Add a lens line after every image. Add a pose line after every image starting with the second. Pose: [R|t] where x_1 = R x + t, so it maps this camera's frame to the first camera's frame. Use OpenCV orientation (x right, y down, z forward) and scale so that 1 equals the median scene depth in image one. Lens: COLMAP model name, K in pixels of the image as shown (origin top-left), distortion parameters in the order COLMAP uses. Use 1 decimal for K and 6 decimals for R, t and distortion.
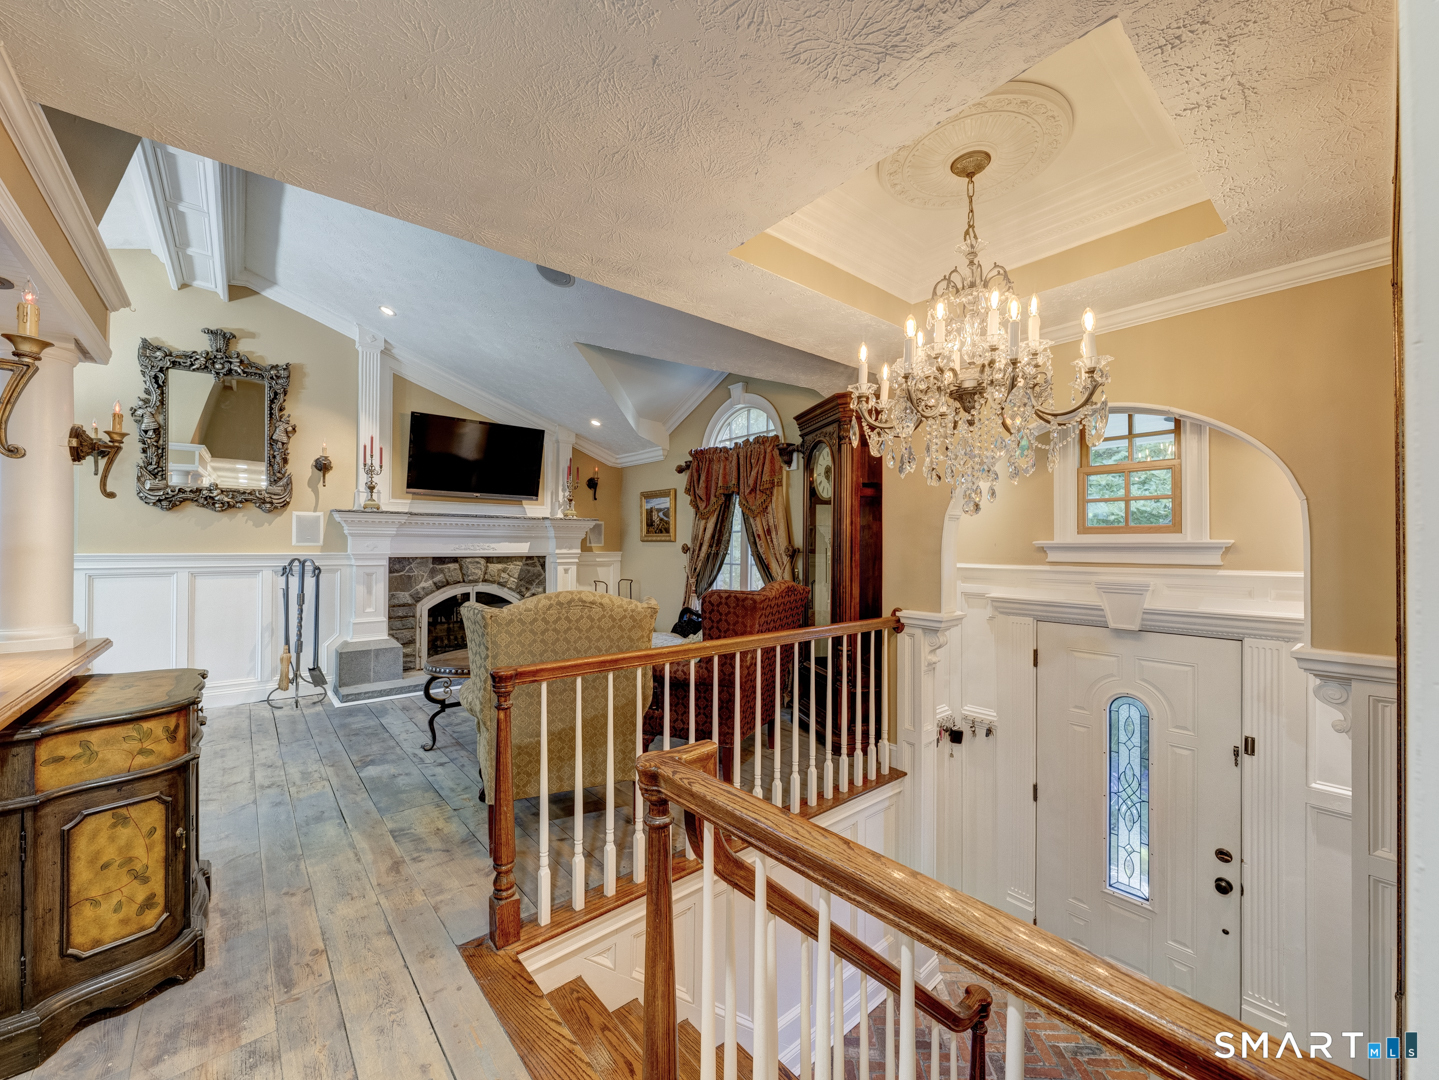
lens RADIAL K [[567.3, 0, 723.5], [0, 567.3, 542.6], [0, 0, 1]] dist [-0.008899, 0.000034]
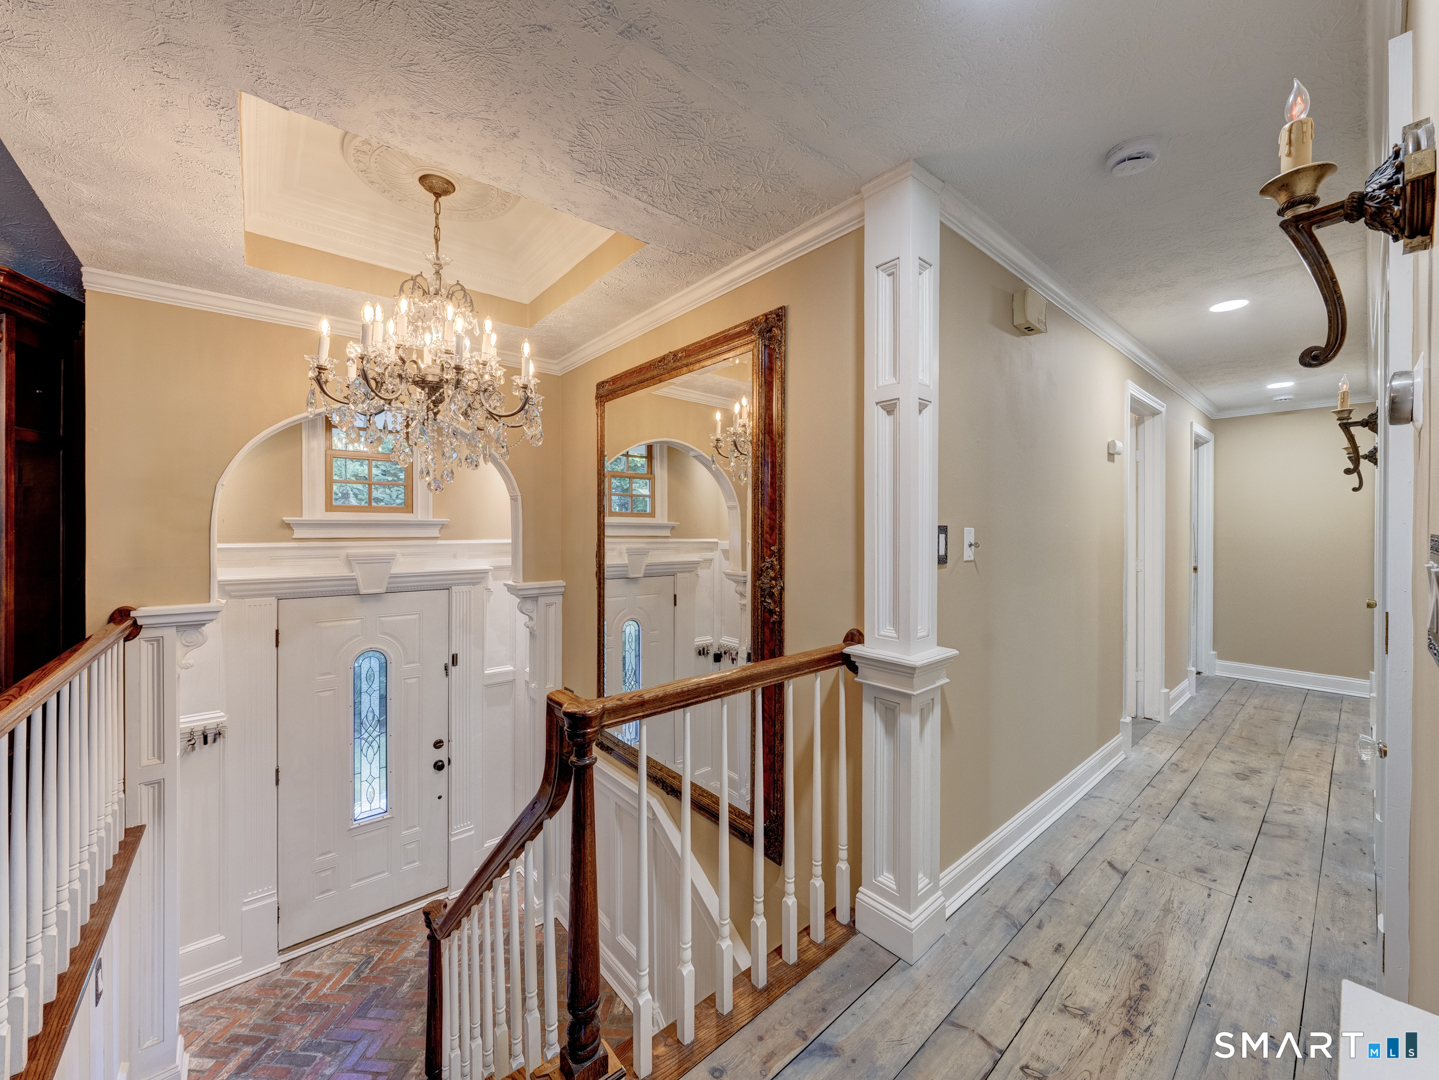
lens RADIAL K [[553.4, 0, 714.5], [0, 553.4, 531.4], [0, 0, 1]] dist [-0.001989, 0.000453]
pose [[0.010524, -0.011048, 0.999884, -0.431982], [-0.011019, 0.999877, 0.011164, 0.002983], [-0.999884, -0.011135, 0.010401, 0.273755]]
